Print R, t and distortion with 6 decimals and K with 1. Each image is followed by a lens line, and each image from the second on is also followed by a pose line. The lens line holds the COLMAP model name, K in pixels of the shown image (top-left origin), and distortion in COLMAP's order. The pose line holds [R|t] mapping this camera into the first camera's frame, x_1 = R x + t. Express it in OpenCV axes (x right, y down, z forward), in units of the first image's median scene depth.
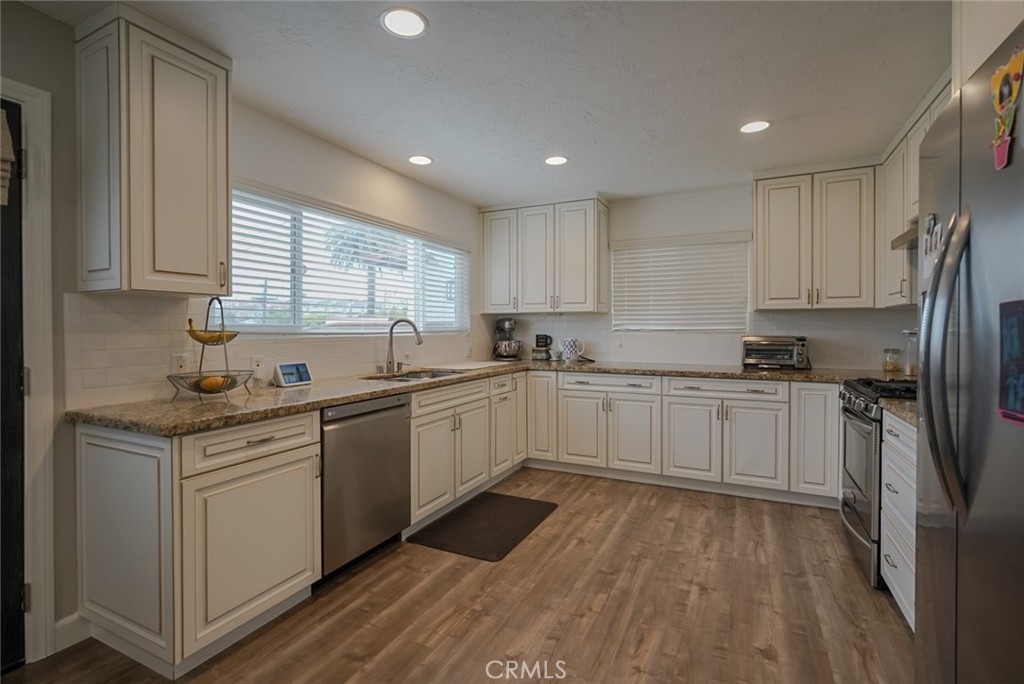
lens RADIAL K [[462.0, 0, 515.3], [0, 462.0, 332.0], [0, 0, 1]] dist [-0.015228, 0.007417]
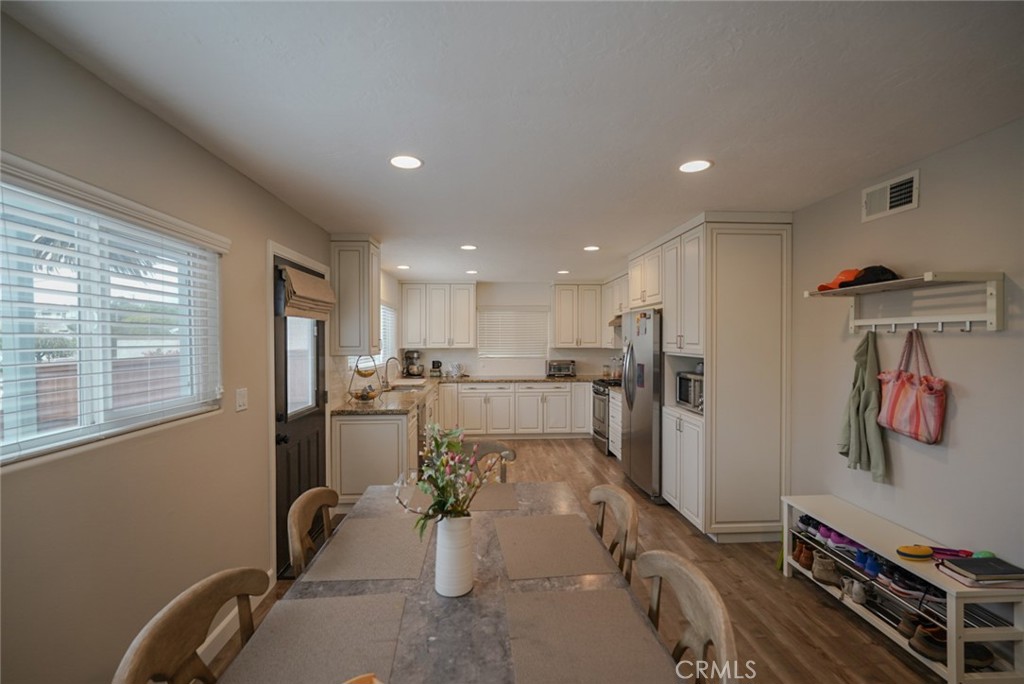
lens RADIAL K [[462.0, 0, 510.5], [0, 462.0, 342.0], [0, 0, 1]] dist [-0.015228, 0.007417]
pose [[0.865713, -0.004493, 0.500520, -0.647432], [0.004718, 0.999989, 0.000815, -0.074233], [-0.500518, 0.001656, 0.865724, -0.650177]]
